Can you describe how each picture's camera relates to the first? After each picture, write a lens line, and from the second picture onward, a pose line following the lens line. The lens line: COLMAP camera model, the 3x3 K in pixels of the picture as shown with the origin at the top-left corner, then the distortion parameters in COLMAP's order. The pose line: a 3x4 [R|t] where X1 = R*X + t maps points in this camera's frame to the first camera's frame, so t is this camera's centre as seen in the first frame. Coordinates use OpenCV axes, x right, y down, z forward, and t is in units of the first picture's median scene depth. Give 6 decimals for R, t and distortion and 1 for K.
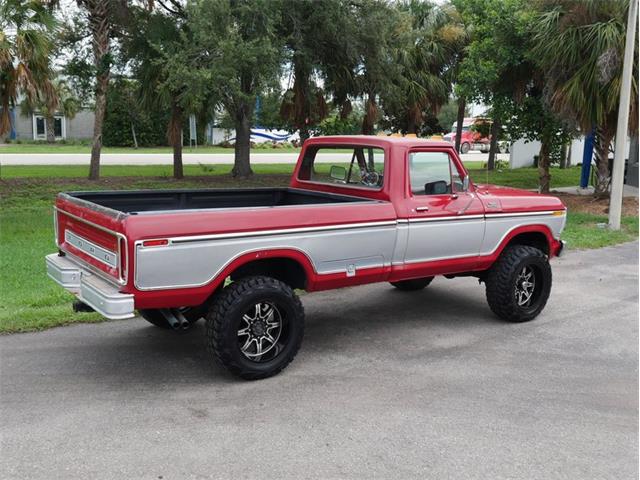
lens RADIAL K [[683.8, 0, 328.4], [0, 683.8, 243.0], [0, 0, 1]] dist [-0.009743, 0.000000]
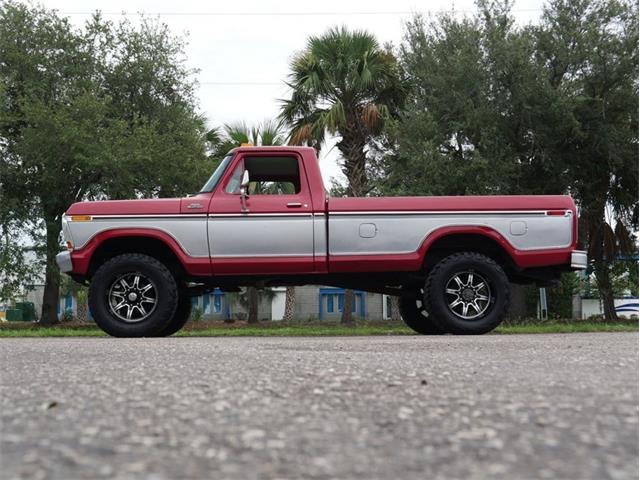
lens RADIAL K [[846.7, 0, 321.5], [0, 846.7, 237.6], [0, 0, 1]] dist [-0.004569, 0.000000]
pose [[0.846740, -0.090566, -0.524241, 0.924843], [-0.057421, 0.964089, -0.259299, 0.371697], [0.528899, 0.249661, 0.811132, -0.031928]]
